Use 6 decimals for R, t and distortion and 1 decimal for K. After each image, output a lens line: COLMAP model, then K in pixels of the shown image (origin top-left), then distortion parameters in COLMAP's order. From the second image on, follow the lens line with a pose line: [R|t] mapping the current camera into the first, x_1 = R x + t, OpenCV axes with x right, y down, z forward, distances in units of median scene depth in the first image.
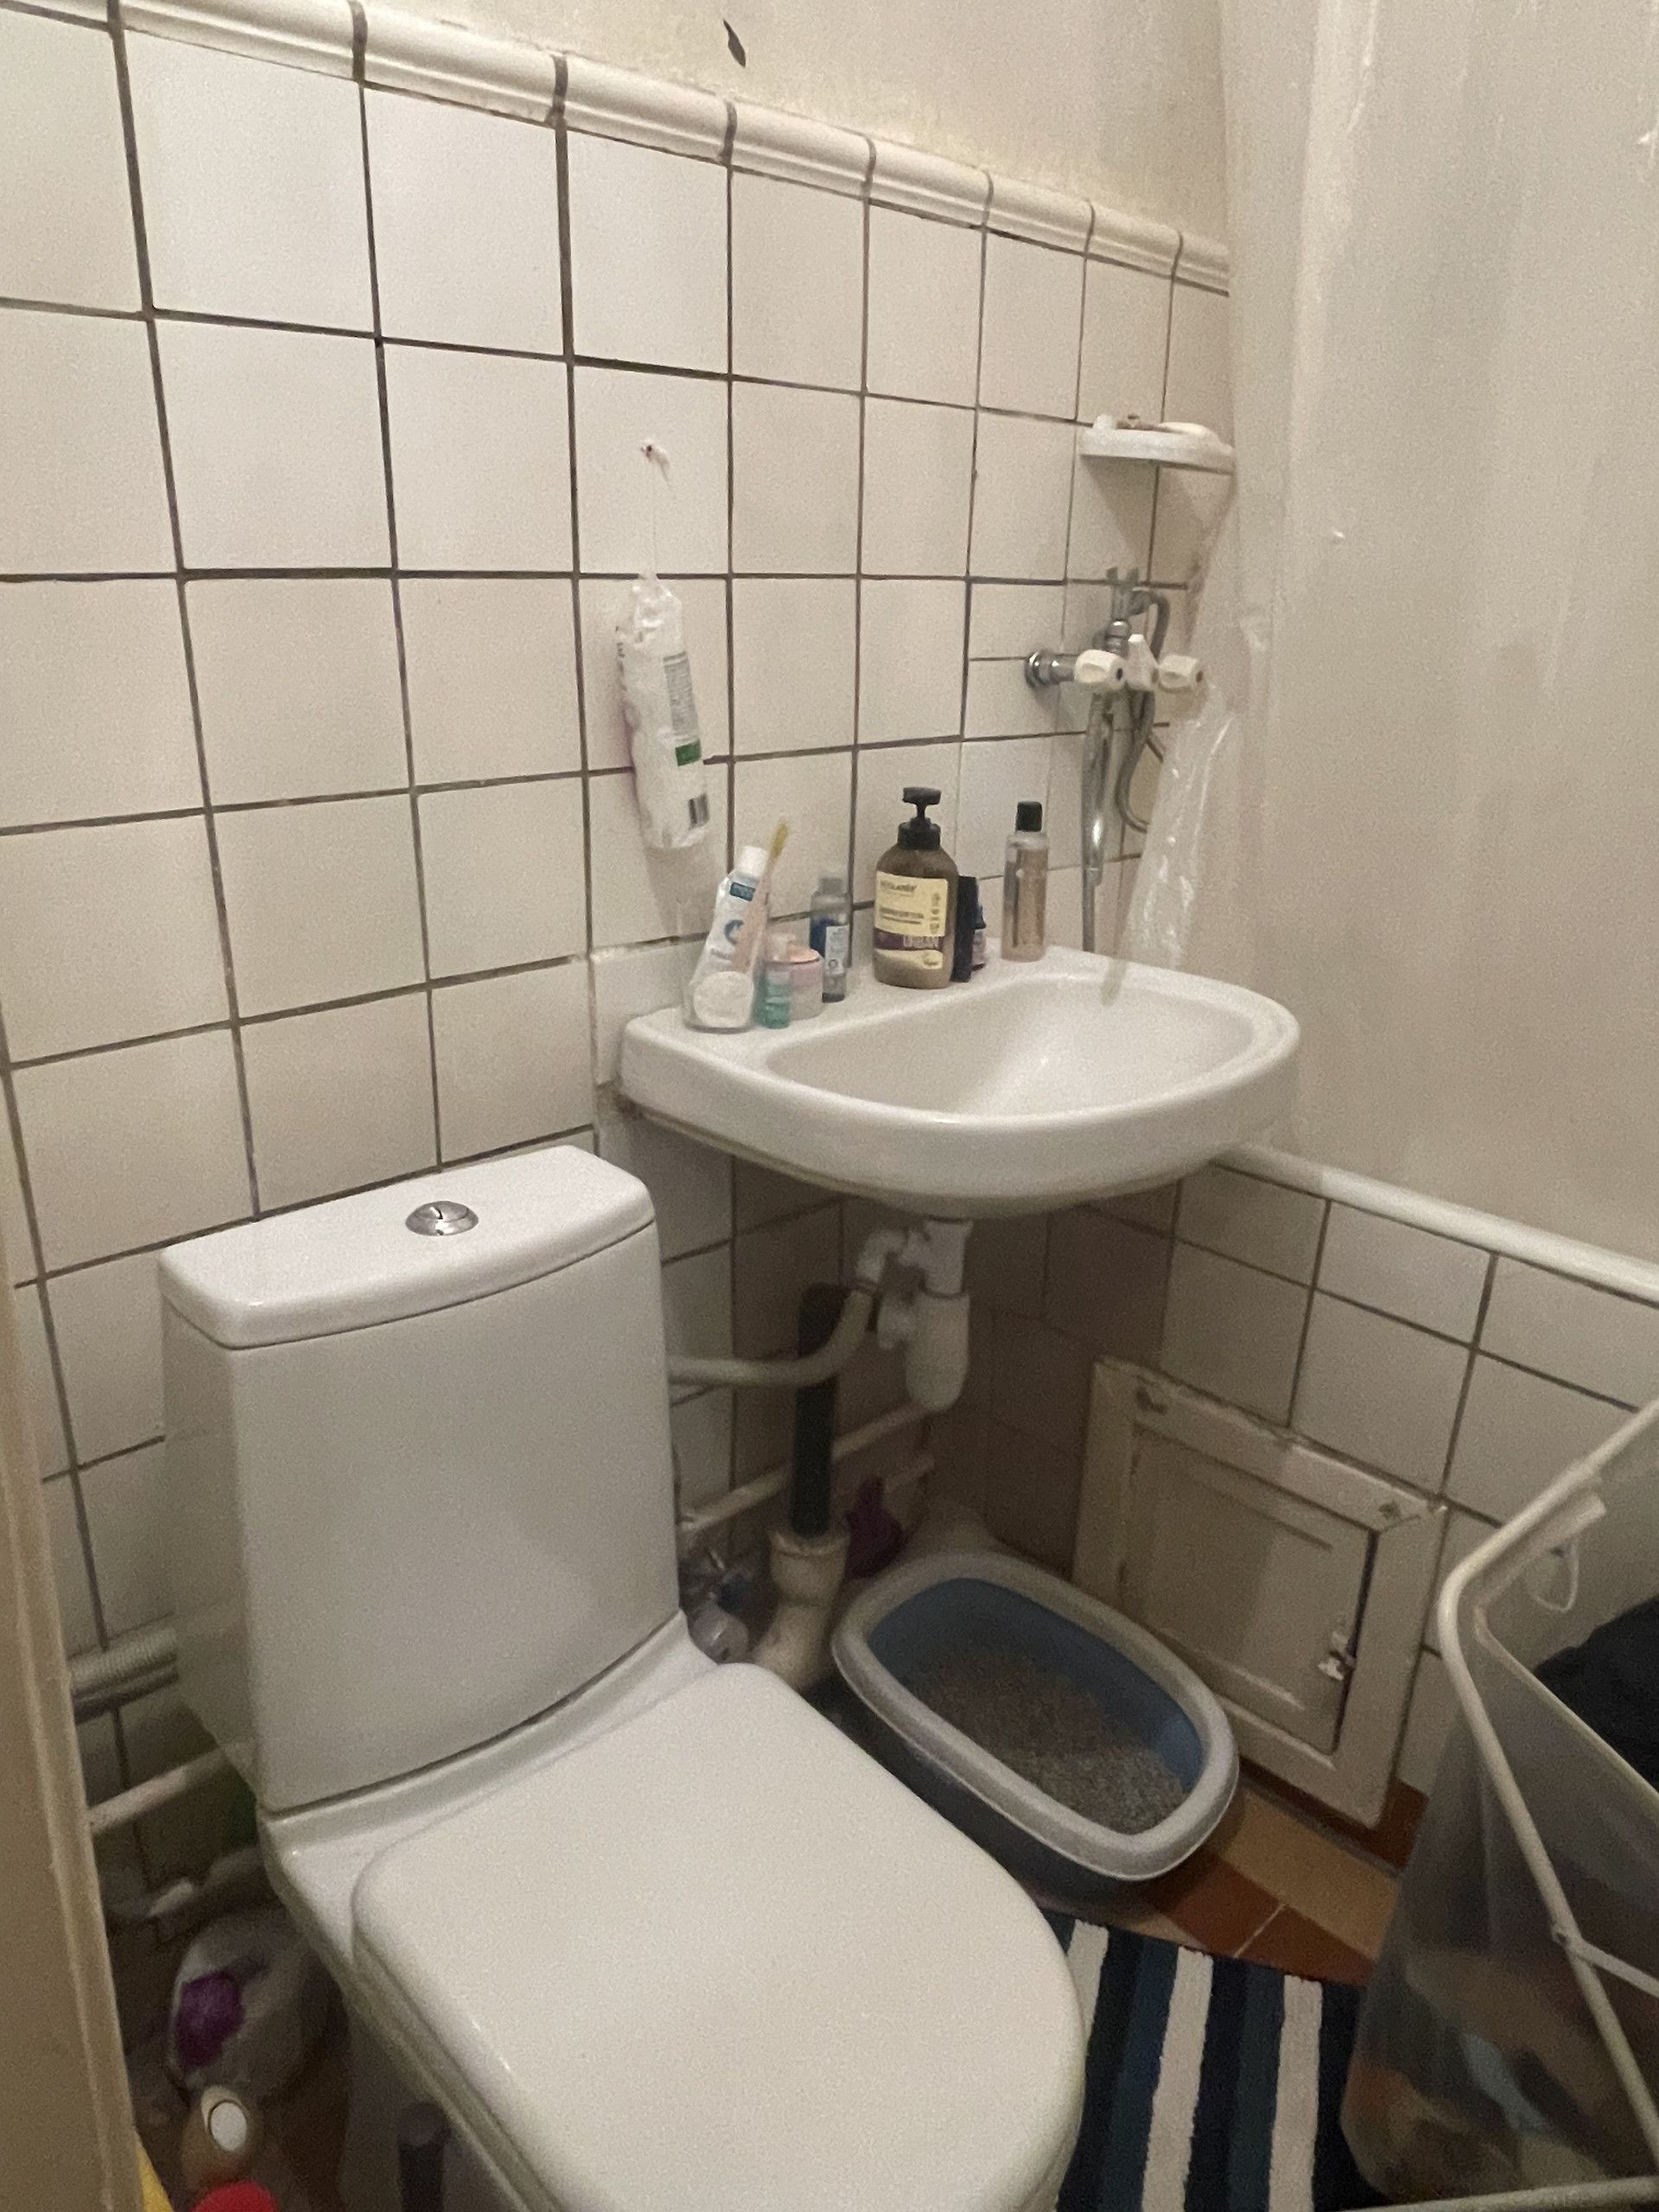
lens RADIAL K [[1519.1, 0, 835.1], [0, 1519.1, 1092.1], [0, 0, 1]] dist [0.018913, -0.041933]
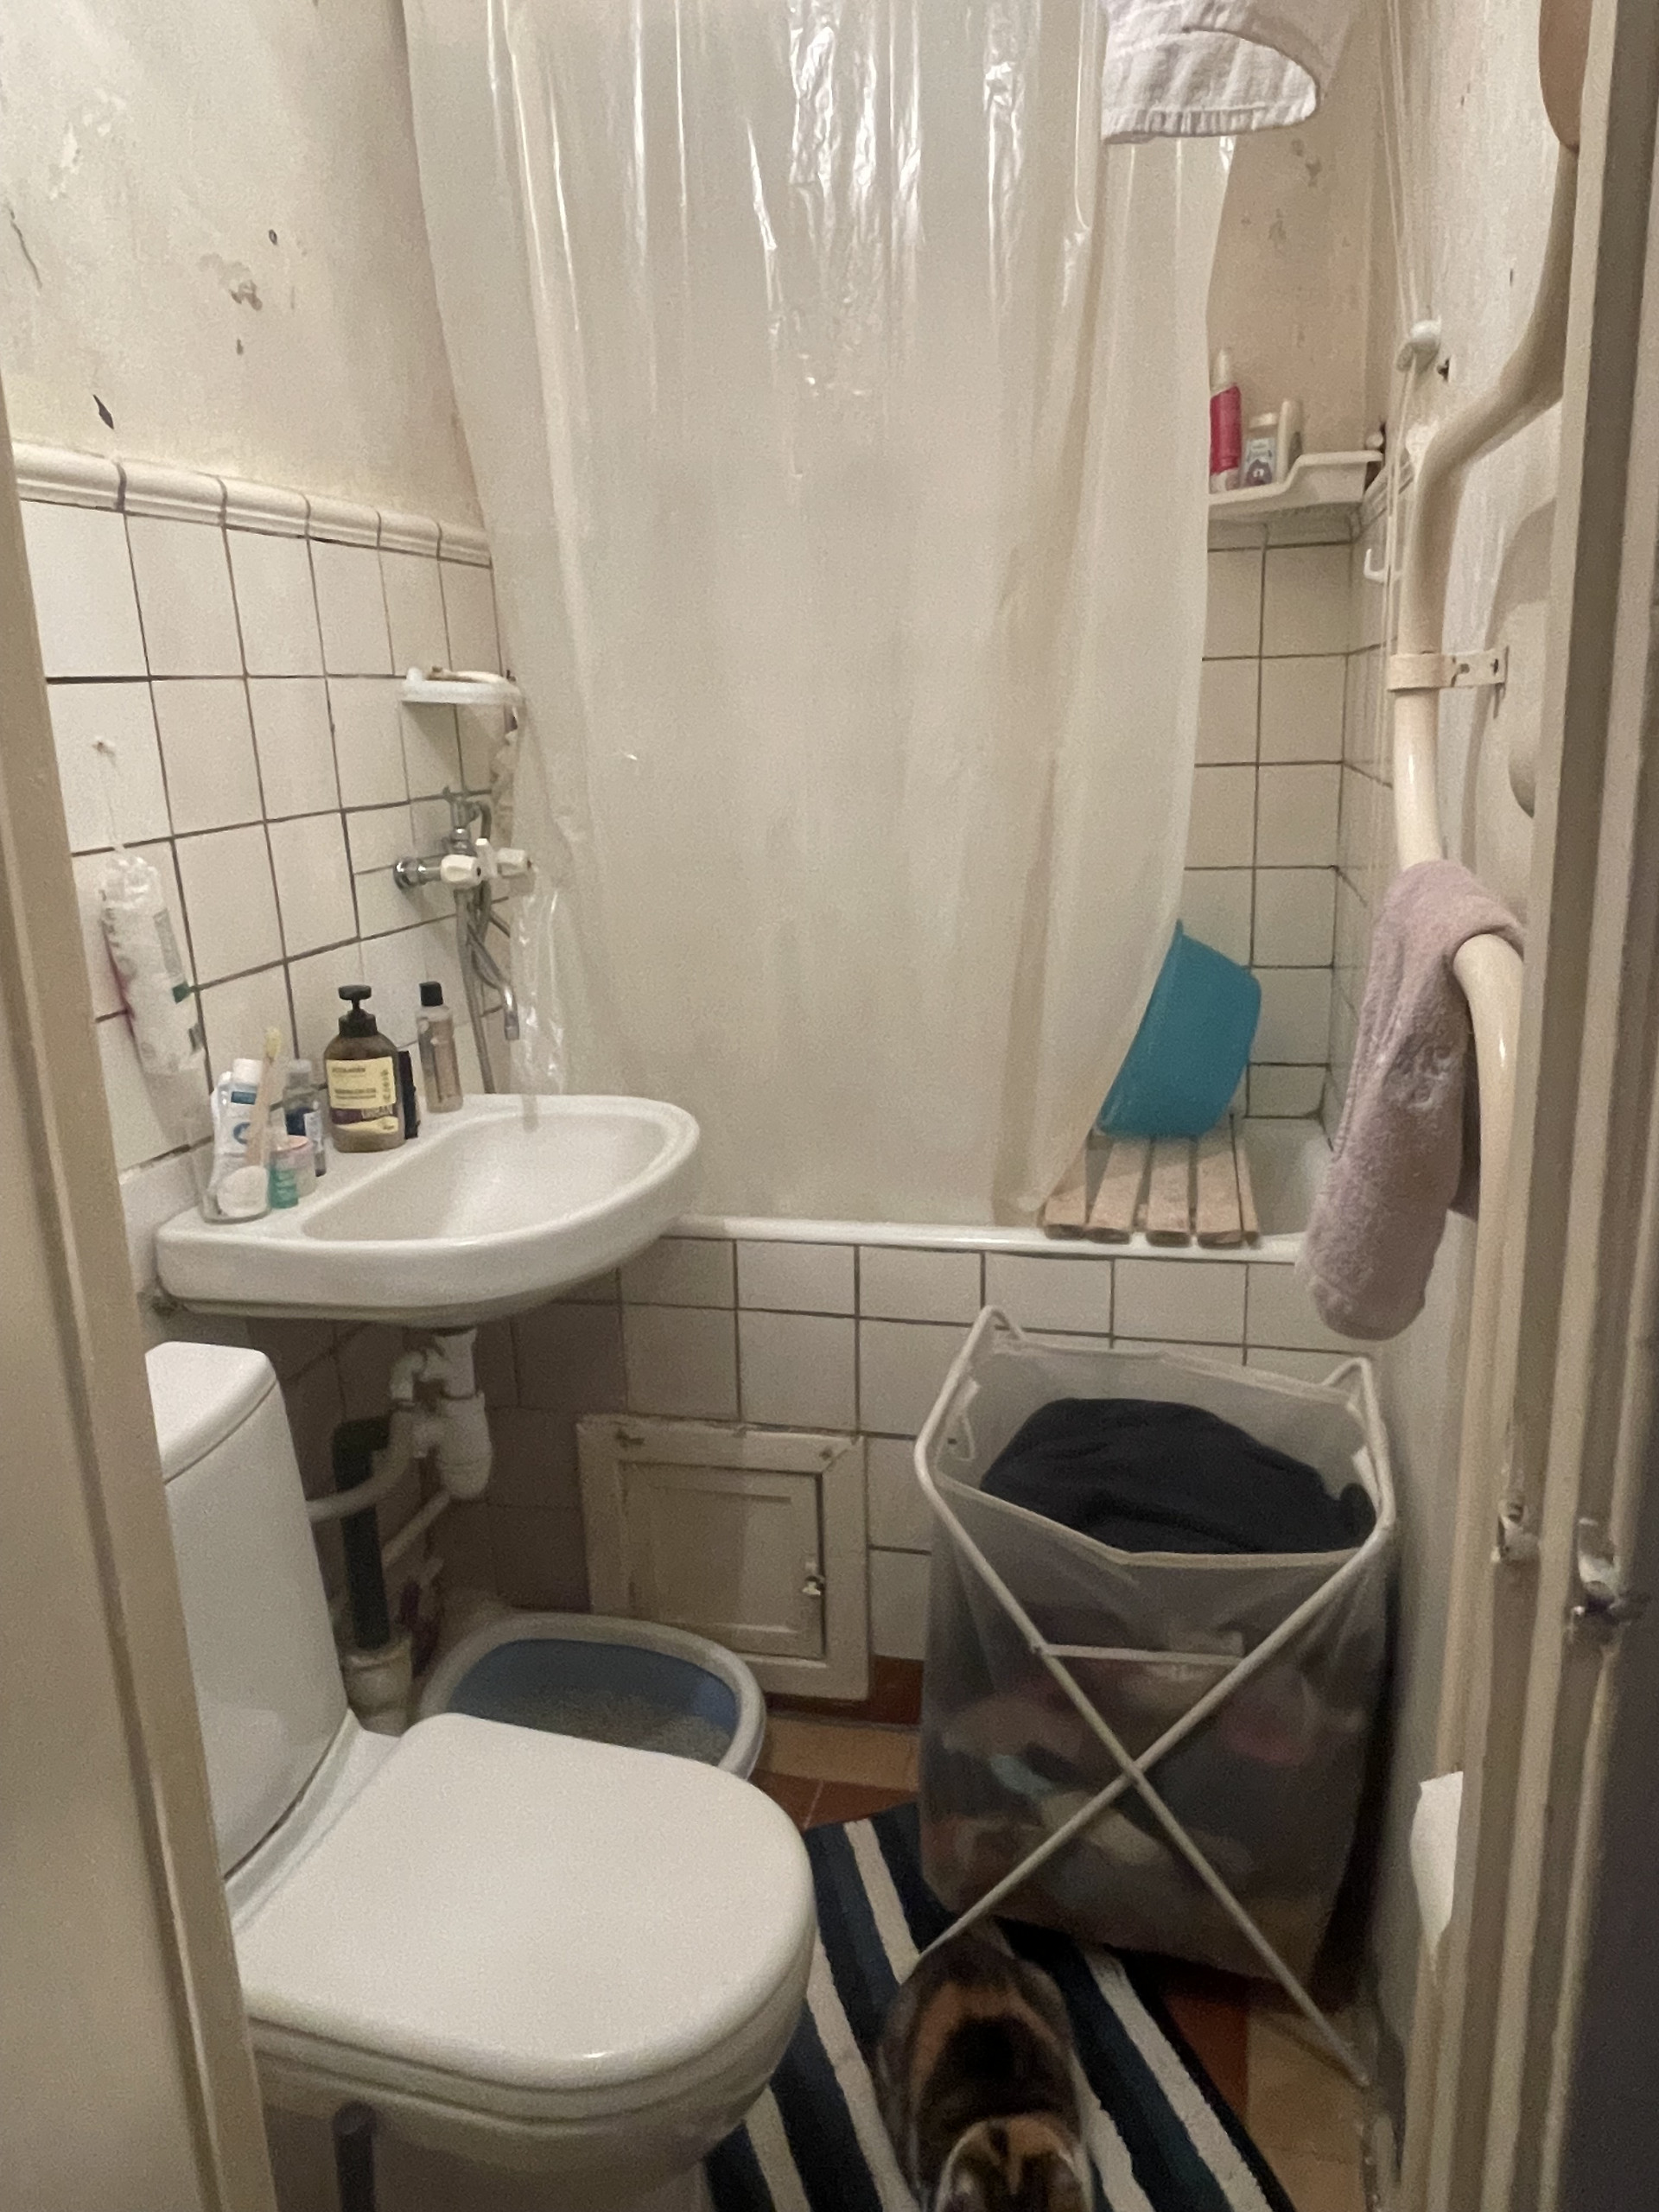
lens RADIAL K [[1519.1, 0, 835.1], [0, 1519.1, 1092.1], [0, 0, 1]] dist [0.018913, -0.041933]
pose [[0.849446, -0.190328, 0.492156, -0.225337], [0.229382, 0.973140, -0.019571, -0.008519], [-0.475212, 0.129516, 0.870287, -0.211031]]
